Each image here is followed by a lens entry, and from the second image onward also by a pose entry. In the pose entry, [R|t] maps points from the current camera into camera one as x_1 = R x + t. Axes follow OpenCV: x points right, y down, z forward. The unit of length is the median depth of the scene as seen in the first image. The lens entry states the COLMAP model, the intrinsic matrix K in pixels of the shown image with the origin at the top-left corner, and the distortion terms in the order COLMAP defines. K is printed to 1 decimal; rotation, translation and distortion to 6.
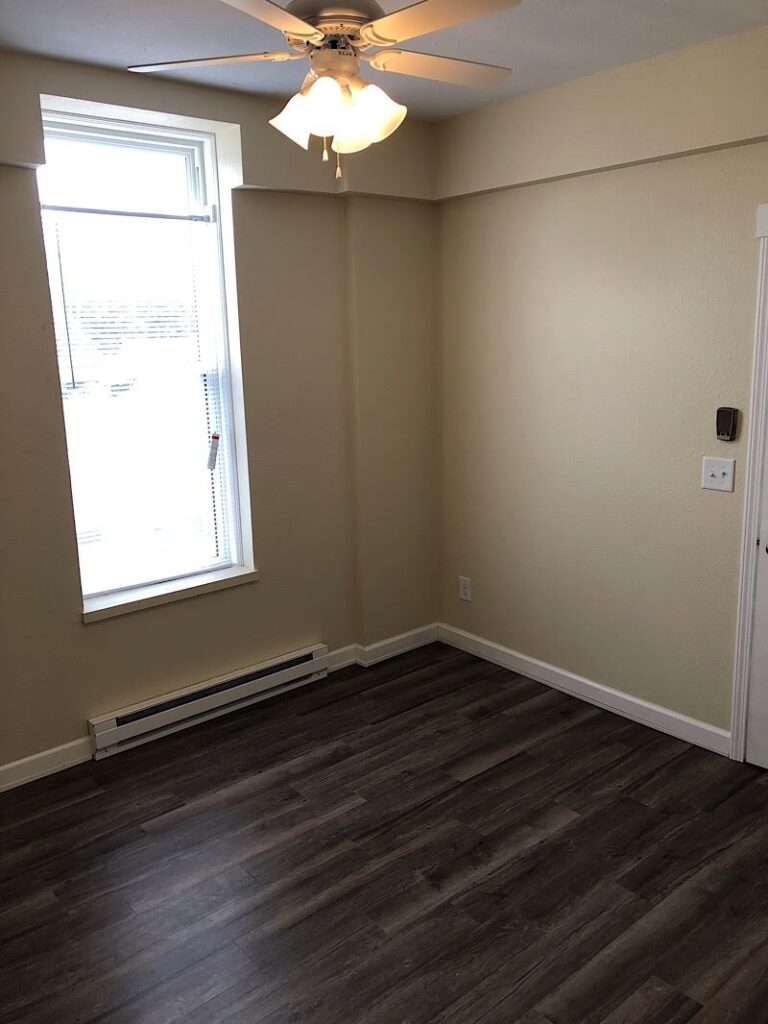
lens RADIAL K [[839.1, 0, 386.4], [0, 839.1, 513.6], [0, 0, 1]] dist [0.009595, 0.018248]
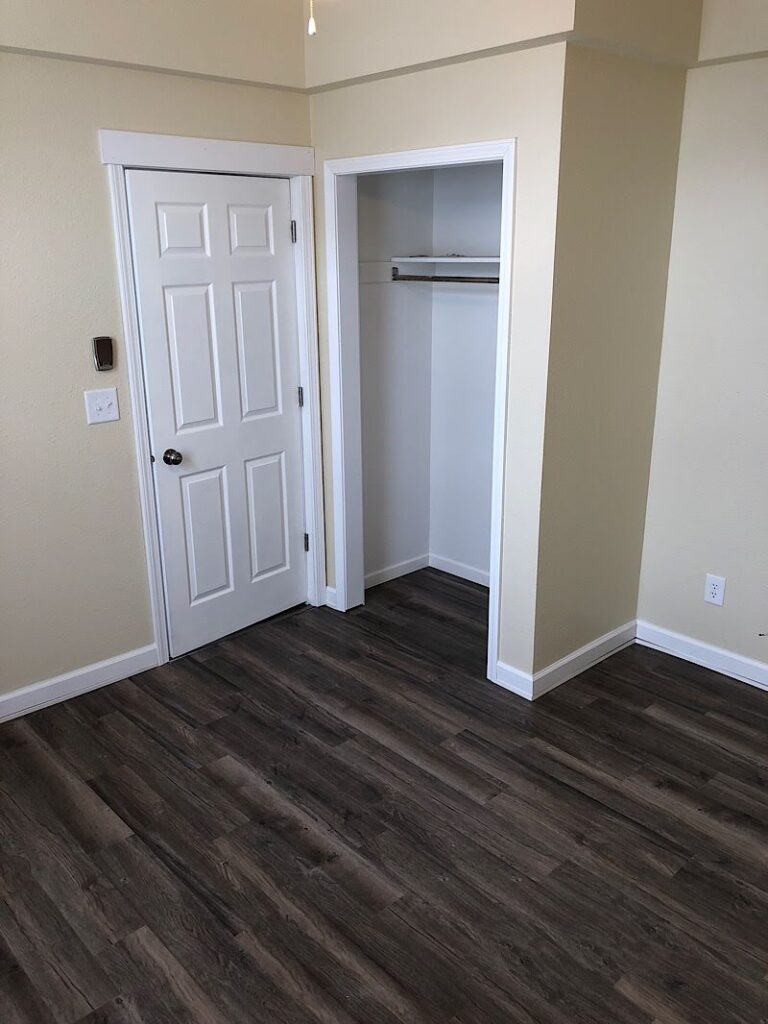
lens RADIAL K [[839.1, 0, 380.4], [0, 839.1, 508.1], [0, 0, 1]] dist [0.009595, 0.018248]
pose [[-0.039884, -0.279646, 0.959274, -0.684032], [0.229660, 0.931770, 0.281177, -0.157657], [-0.972453, 0.231521, 0.027061, 0.782177]]
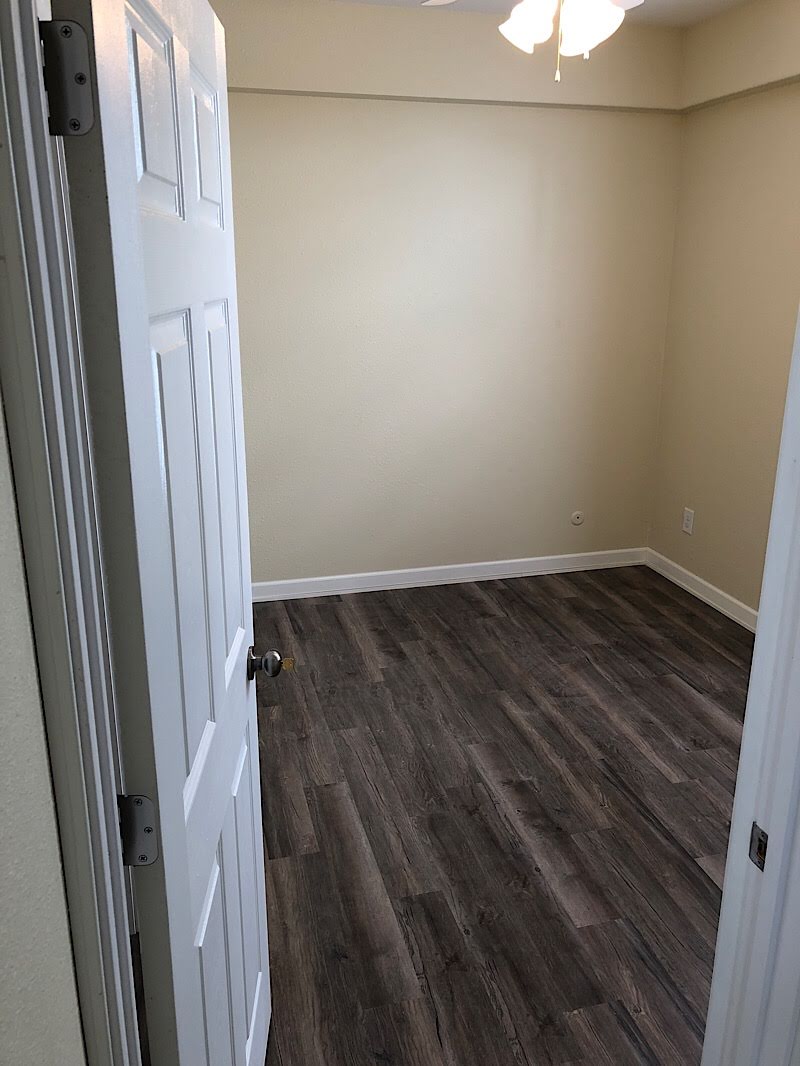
lens RADIAL K [[873.5, 0, 405.8], [0, 873.5, 530.6], [0, 0, 1]] dist [0.009595, 0.018248]
pose [[-0.429137, 0.289787, -0.855491, 0.889734], [-0.194937, 0.895101, 0.400990, -0.229071], [0.881953, 0.338847, -0.327631, 1.068187]]
